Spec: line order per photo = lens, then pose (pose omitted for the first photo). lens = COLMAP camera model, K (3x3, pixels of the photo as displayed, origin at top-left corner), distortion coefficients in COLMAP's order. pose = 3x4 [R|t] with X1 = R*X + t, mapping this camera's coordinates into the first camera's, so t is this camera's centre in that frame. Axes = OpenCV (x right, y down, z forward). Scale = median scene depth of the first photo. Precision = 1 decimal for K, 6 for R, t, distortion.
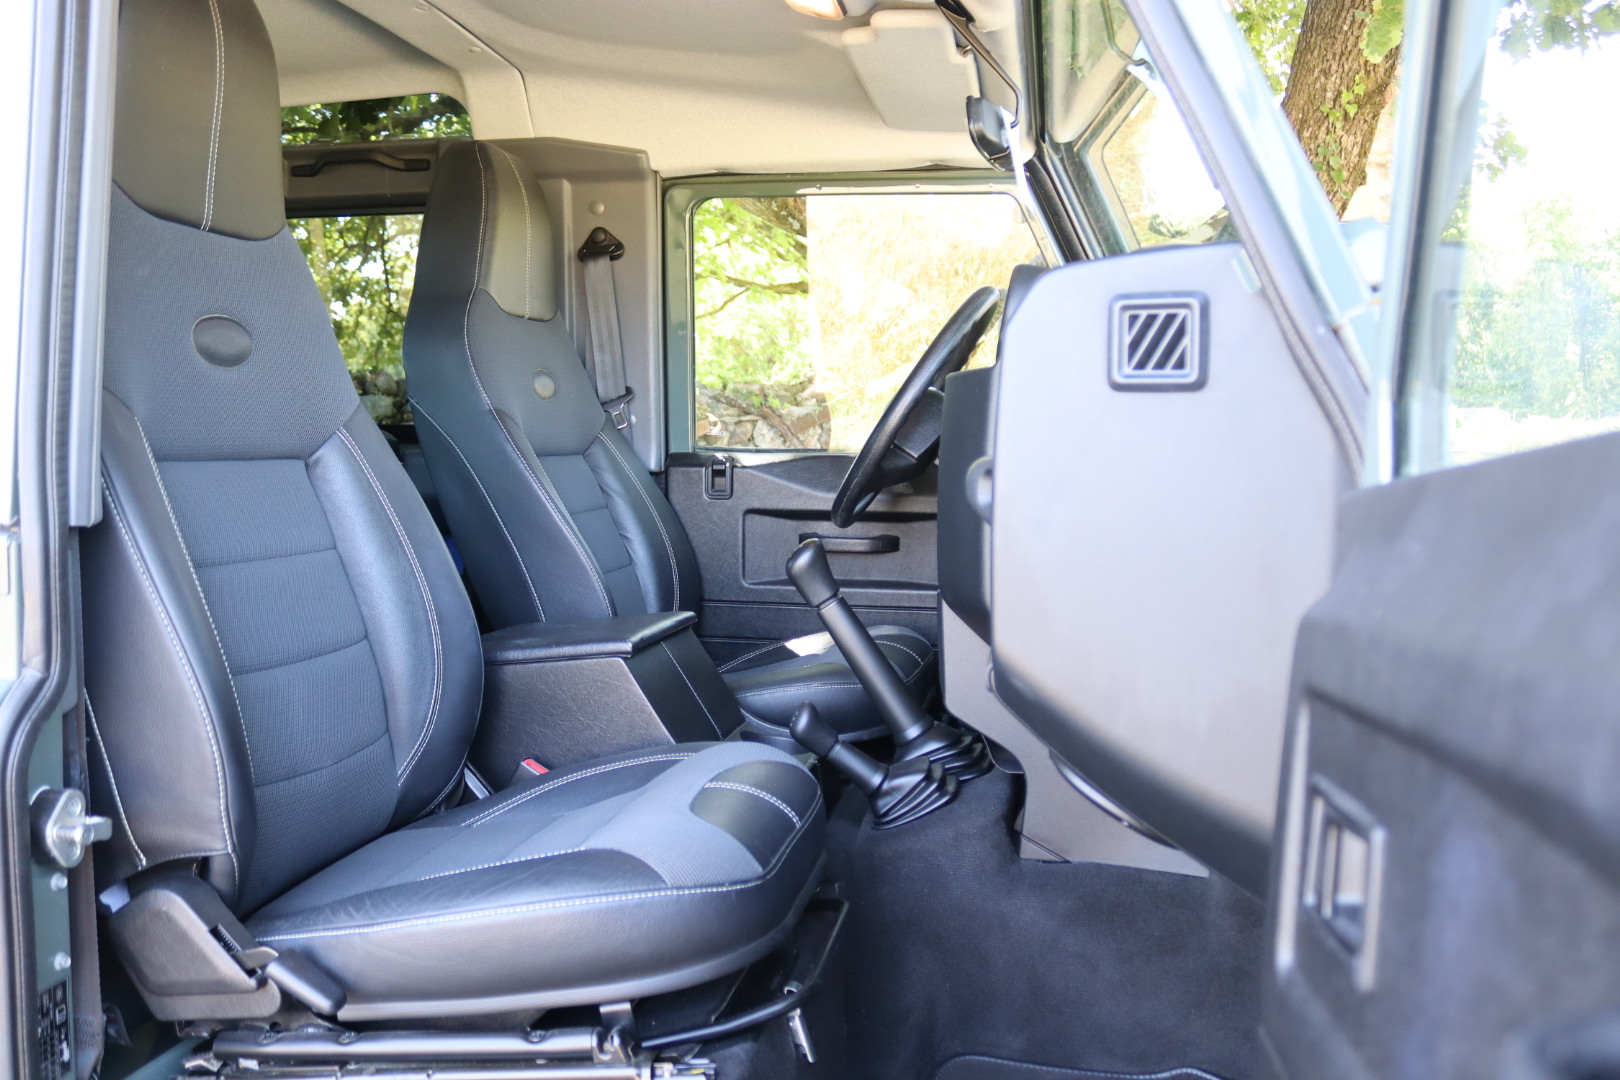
lens RADIAL K [[1246.3, 0, 810.0], [0, 1246.3, 540.0], [0, 0, 1]] dist [-0.138728, 0.109836]
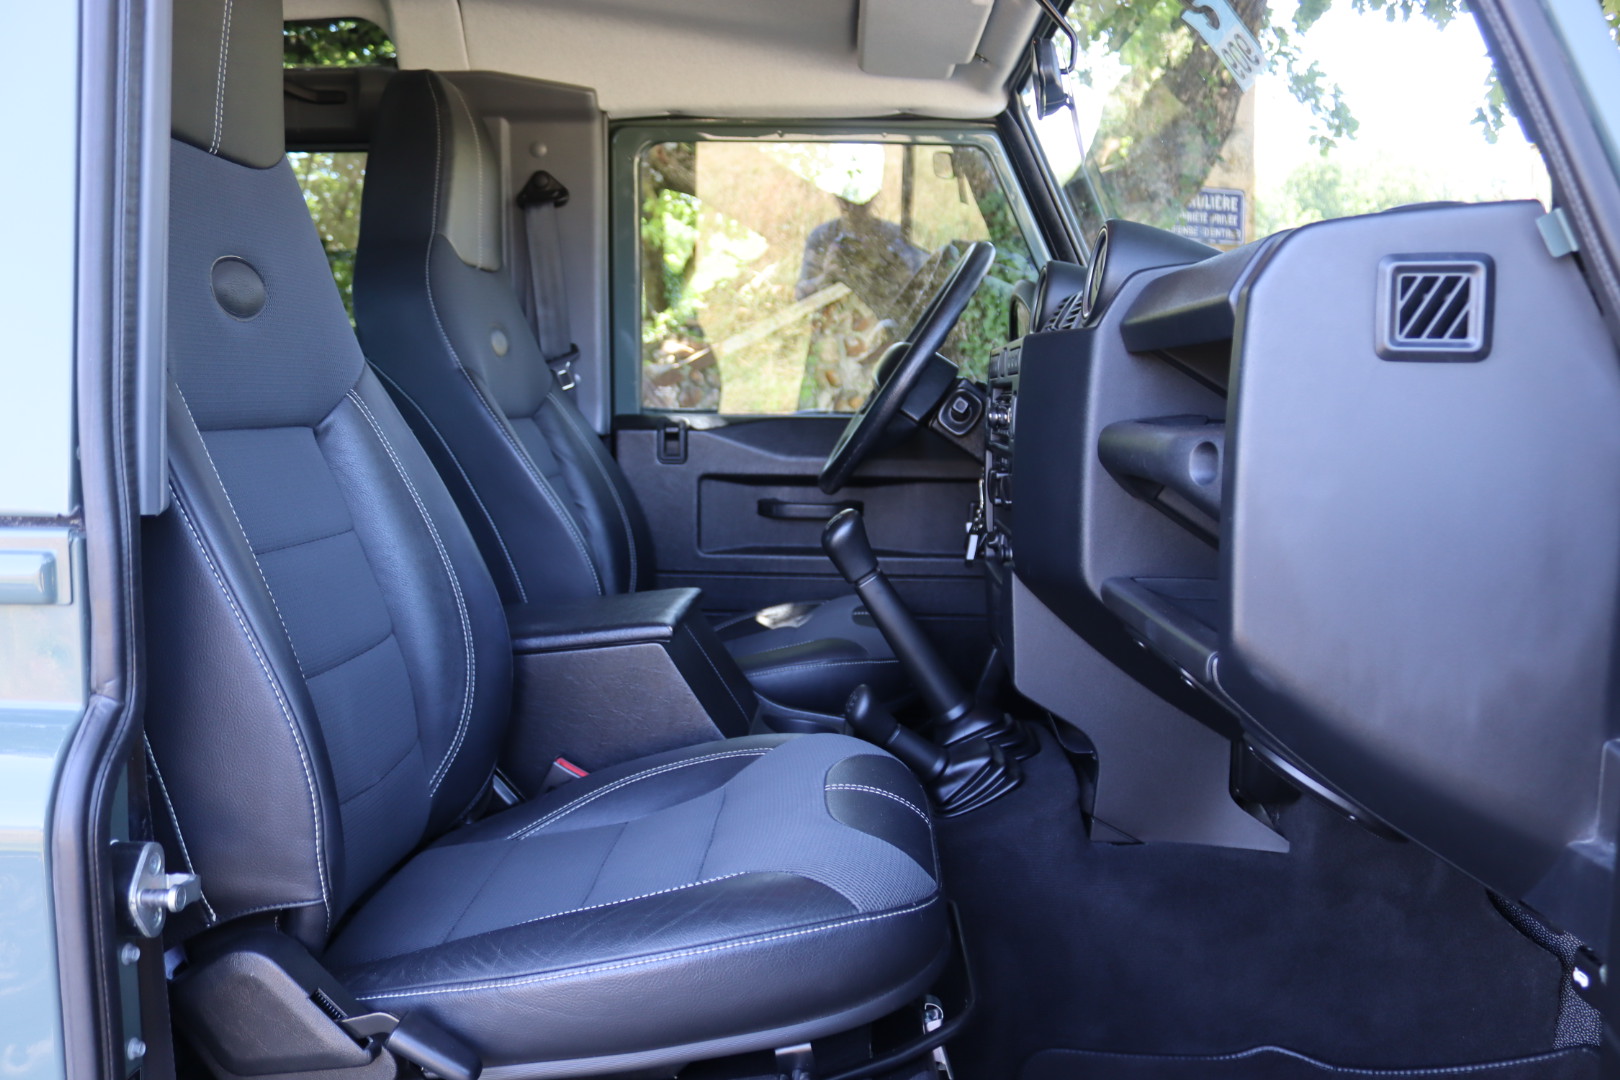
lens RADIAL K [[1246.3, 0, 810.0], [0, 1246.3, 540.0], [0, 0, 1]] dist [-0.138728, 0.109836]
pose [[0.990007, -0.013893, 0.140334, -0.183741], [0.009098, 0.999354, 0.034754, -0.012393], [-0.140726, -0.033130, 0.989494, 0.091160]]
